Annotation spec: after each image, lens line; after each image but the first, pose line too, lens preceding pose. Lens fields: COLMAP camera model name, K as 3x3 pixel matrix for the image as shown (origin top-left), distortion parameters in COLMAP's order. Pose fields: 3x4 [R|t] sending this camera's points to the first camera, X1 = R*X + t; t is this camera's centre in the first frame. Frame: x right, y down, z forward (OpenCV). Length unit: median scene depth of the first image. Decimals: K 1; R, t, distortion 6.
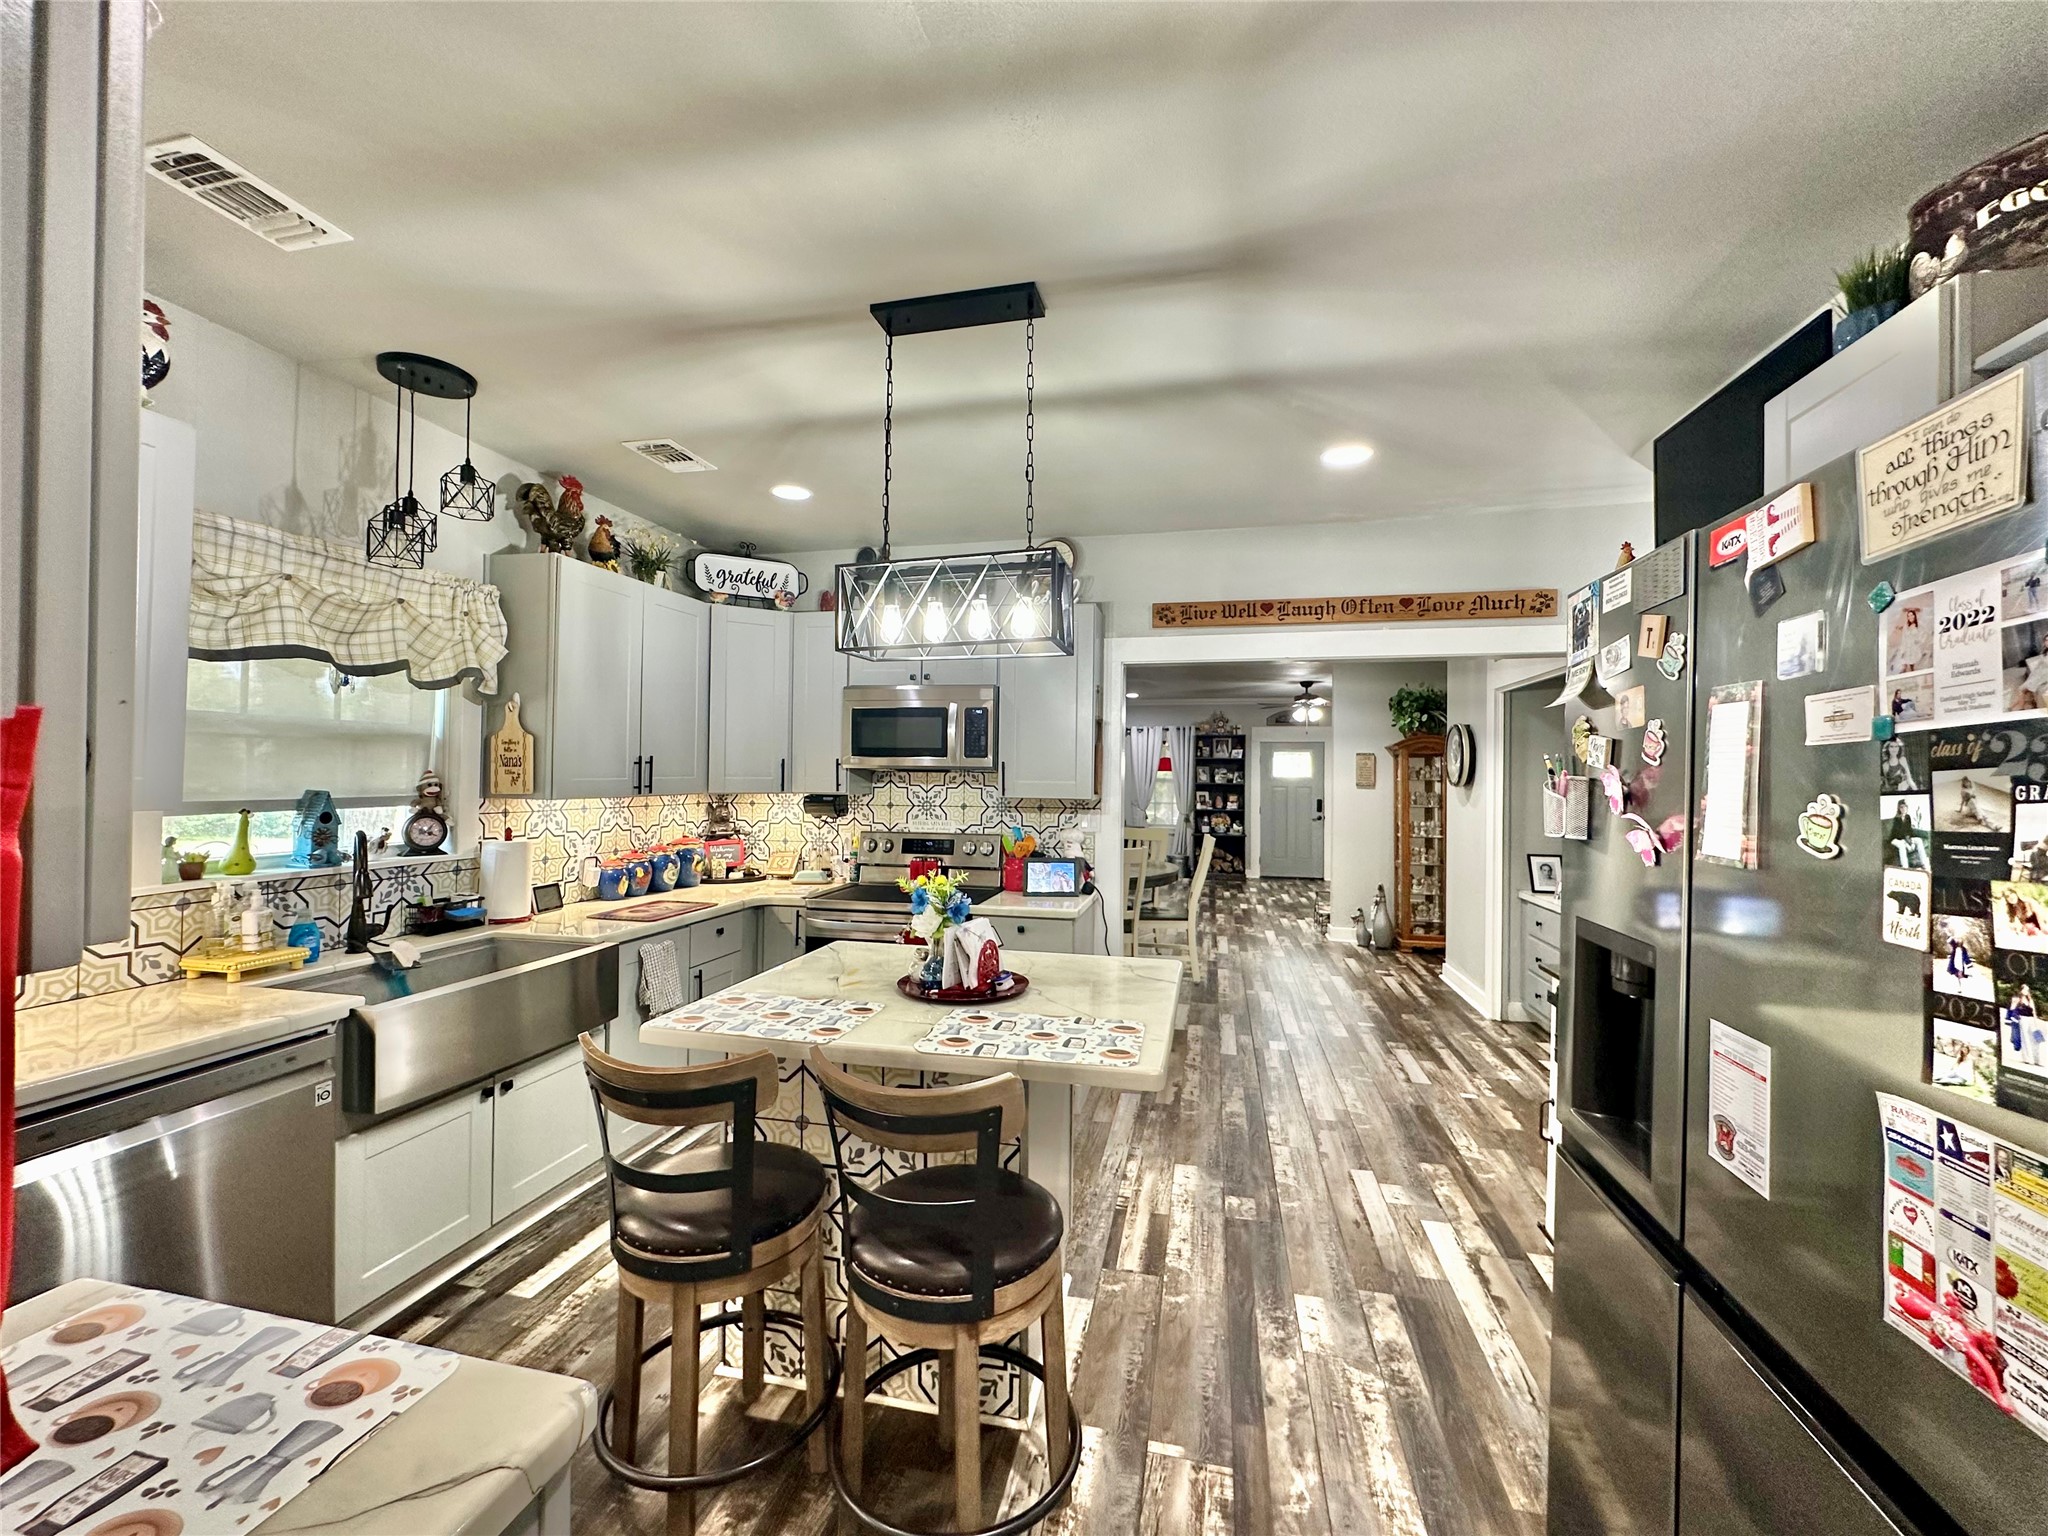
lens RADIAL K [[814.1, 0, 1023.3], [0, 814.1, 770.5], [0, 0, 1]] dist [-0.003115, 0.000813]
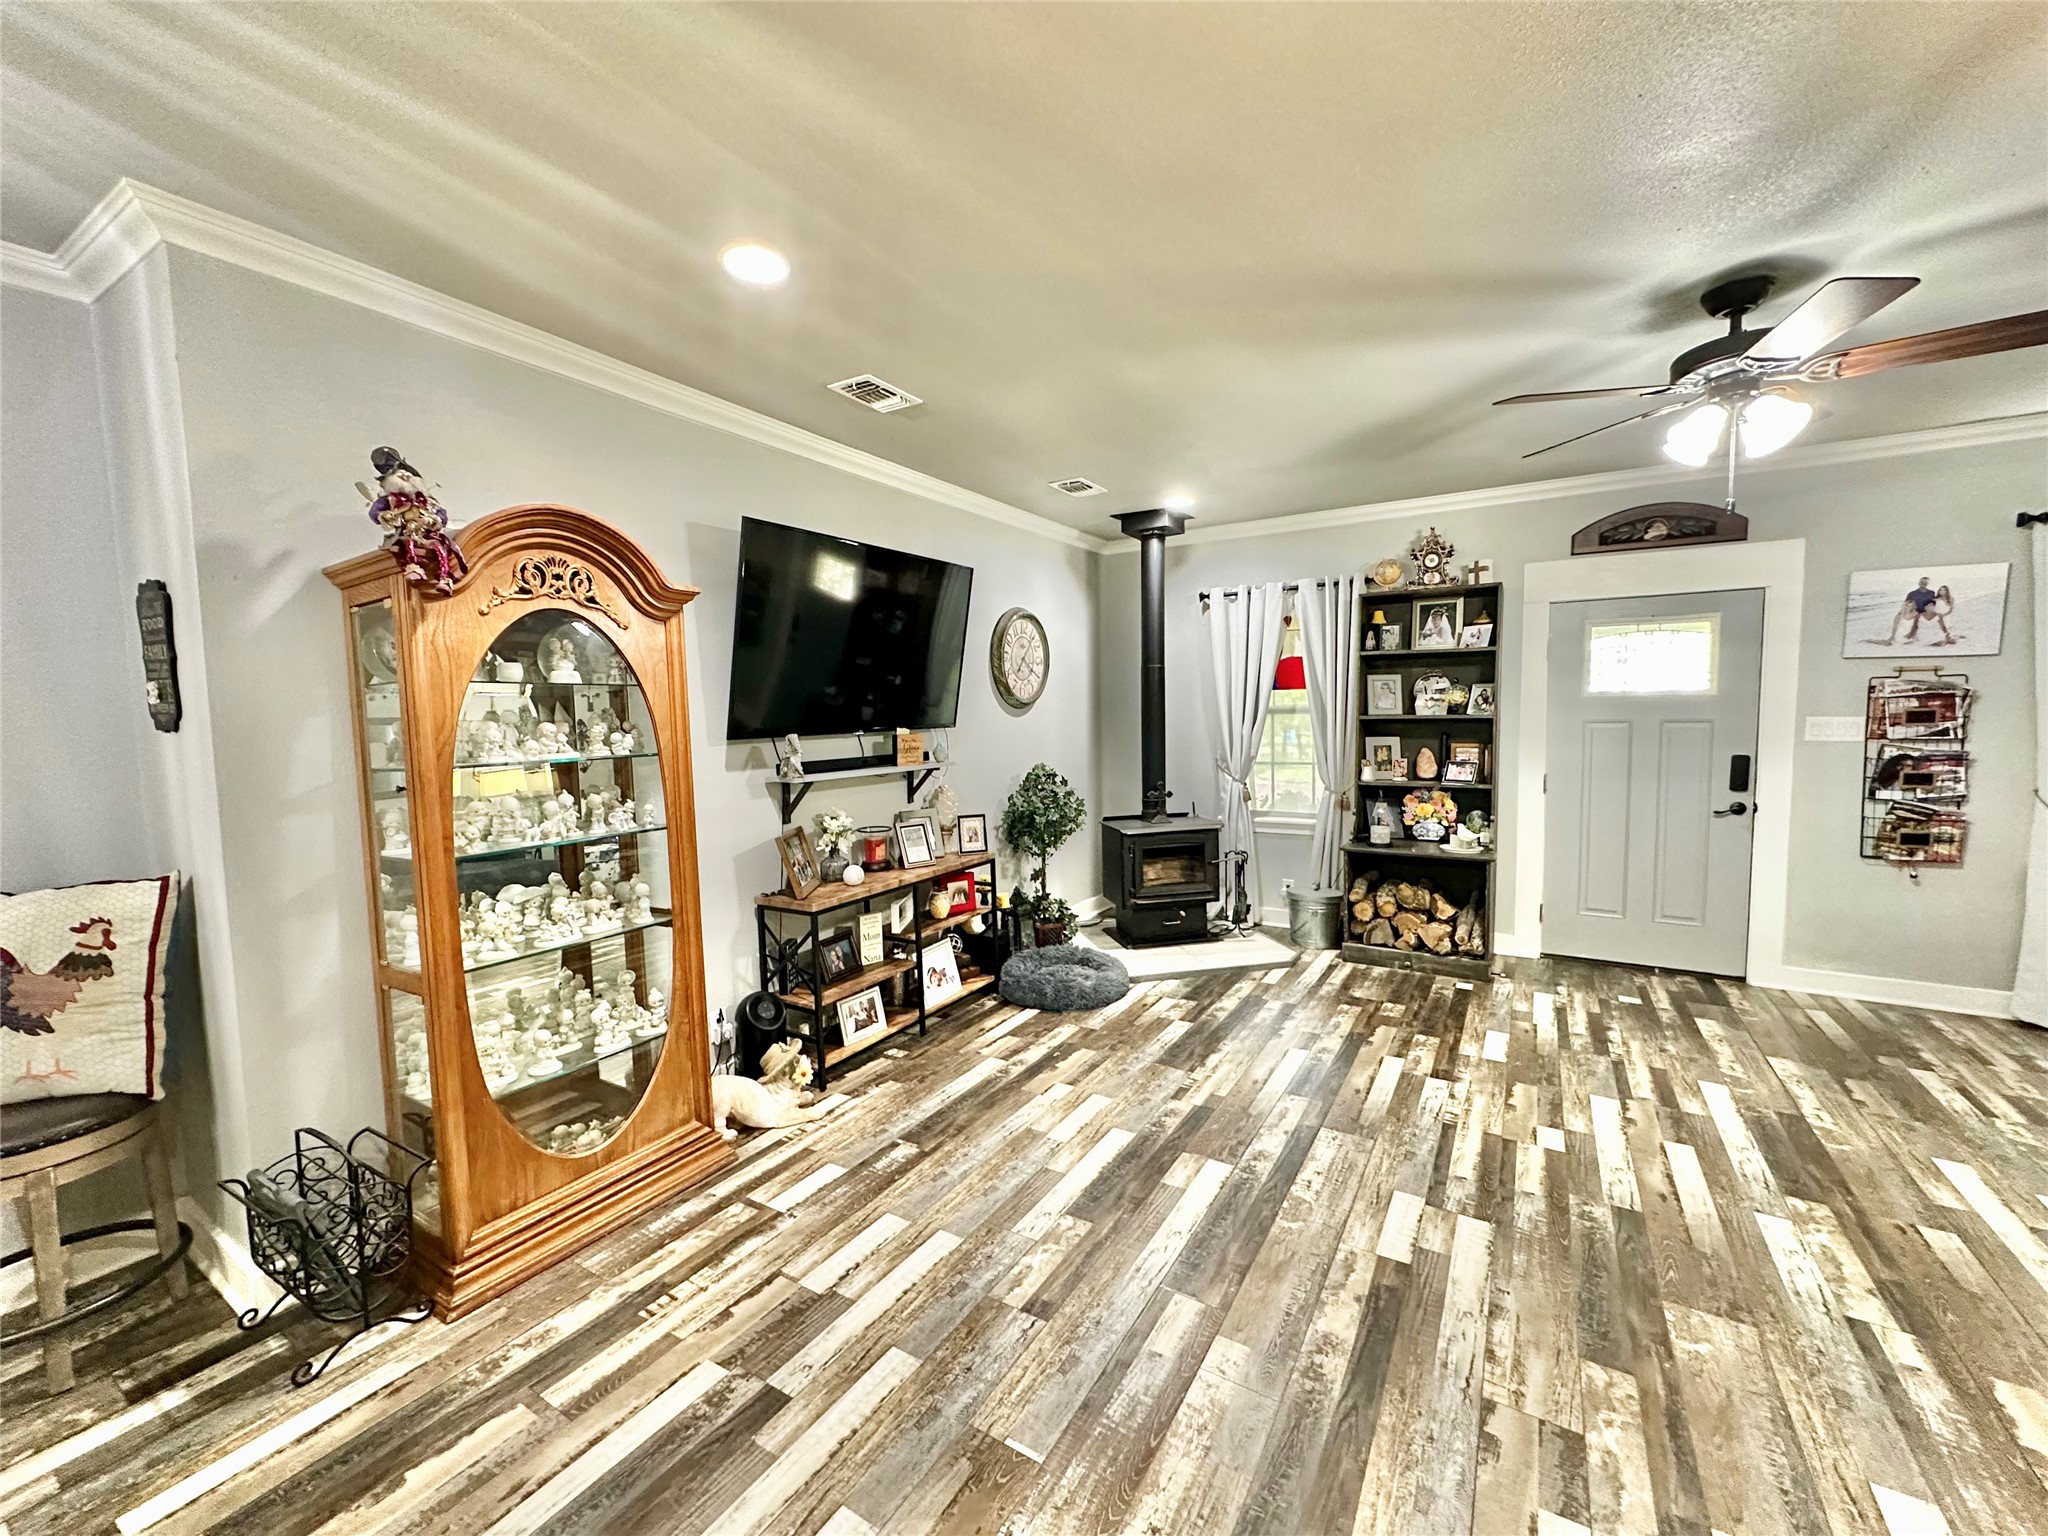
lens RADIAL K [[814.1, 0, 1024.5], [0, 814.1, 769.2], [0, 0, 1]] dist [-0.003115, 0.000813]
pose [[0.945397, -0.002190, -0.325913, 0.713637], [0.030692, 0.996132, 0.082338, 0.012656], [0.324472, -0.087845, 0.941808, 2.177448]]
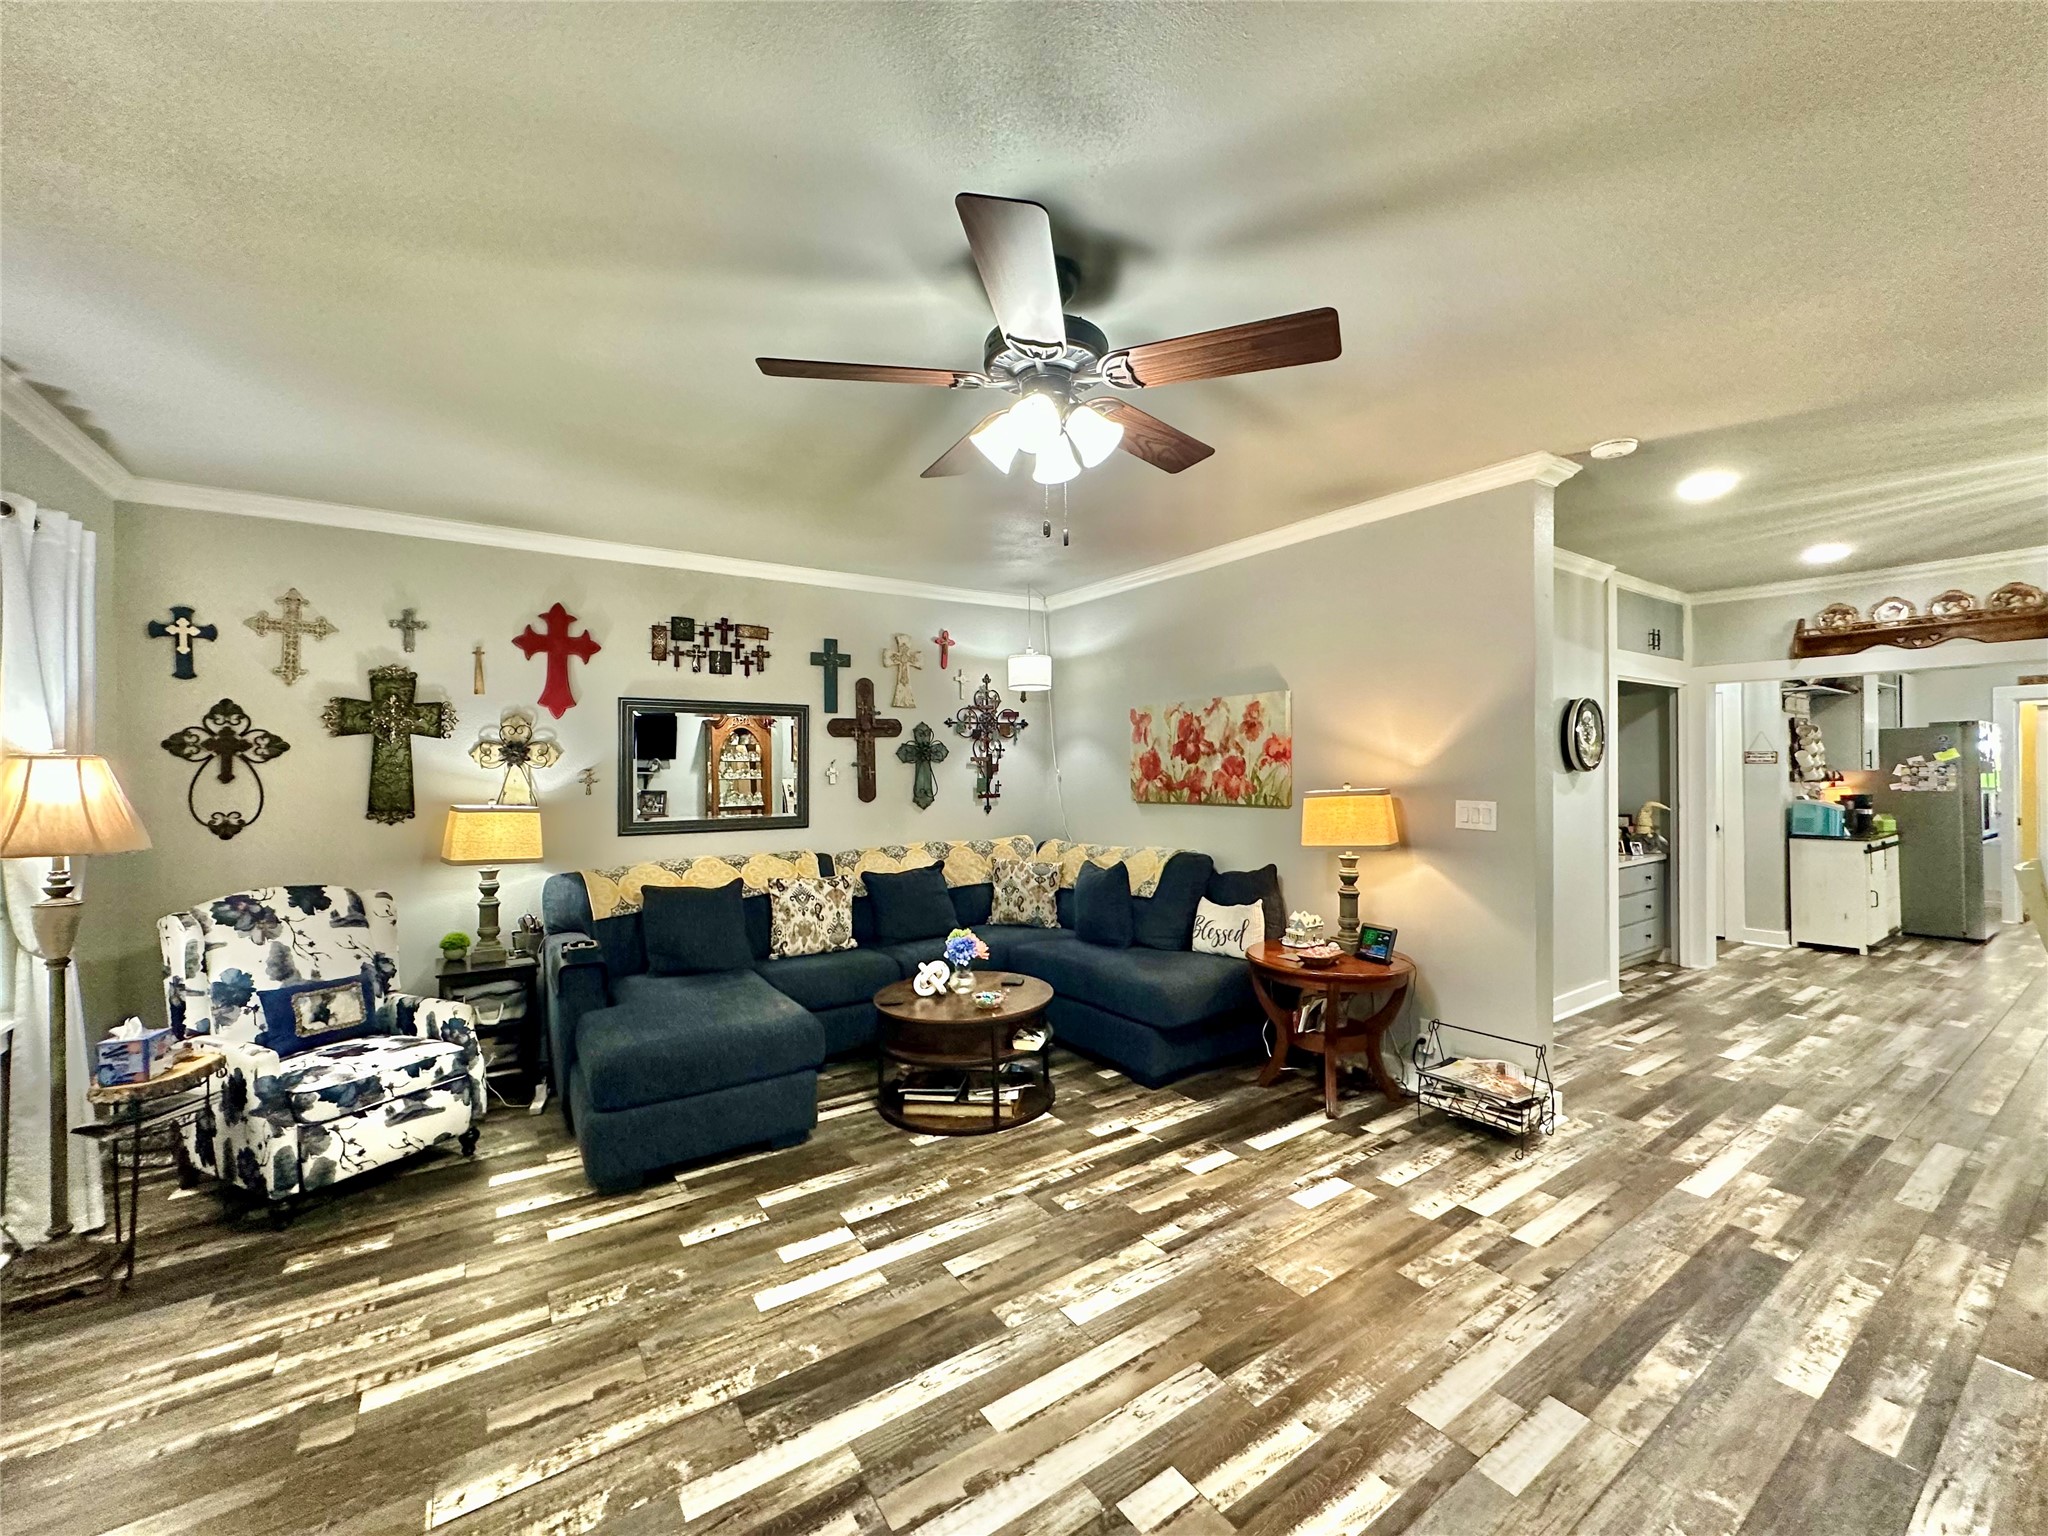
lens RADIAL K [[814.1, 0, 1022.2], [0, 814.1, 768.0], [0, 0, 1]] dist [-0.003115, 0.000813]
pose [[-0.733777, -0.007900, 0.679345, 0.679229], [-0.007701, 0.999965, 0.003311, 0.030672], [-0.679347, -0.002802, -0.733812, 3.574513]]
